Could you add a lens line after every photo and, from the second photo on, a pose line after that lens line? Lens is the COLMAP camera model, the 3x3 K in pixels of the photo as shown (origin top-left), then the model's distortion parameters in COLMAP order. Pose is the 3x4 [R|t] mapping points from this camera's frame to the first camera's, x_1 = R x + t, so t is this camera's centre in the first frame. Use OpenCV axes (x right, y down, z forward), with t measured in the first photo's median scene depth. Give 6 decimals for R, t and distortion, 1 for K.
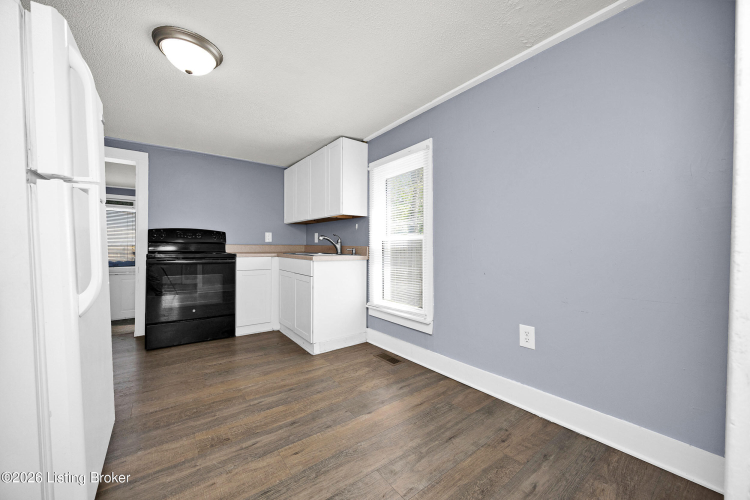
lens RADIAL K [[289.5, 0, 373.2], [0, 289.5, 248.3], [0, 0, 1]] dist [-0.000481, 0.000027]
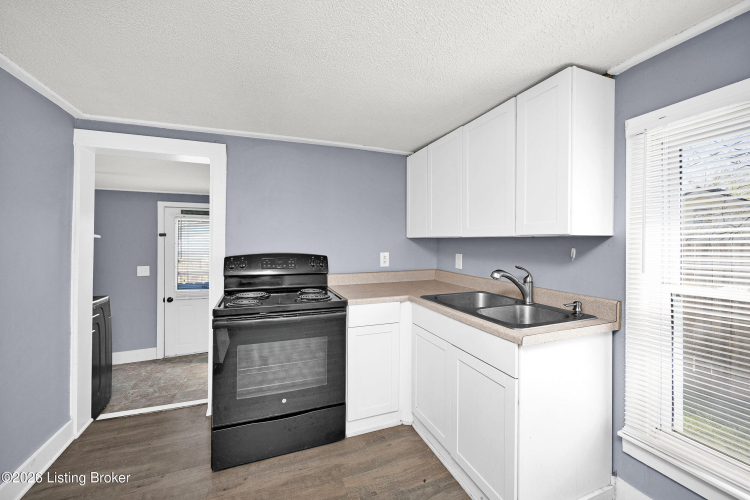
lens RADIAL K [[299.9, 0, 377.8], [0, 299.9, 239.7], [0, 0, 1]] dist [-0.000921, -0.000049]
pose [[0.964802, -0.006689, -0.262891, -0.317364], [0.002024, 0.999836, -0.018012, -0.118274], [0.262968, 0.016846, 0.964657, 0.533818]]
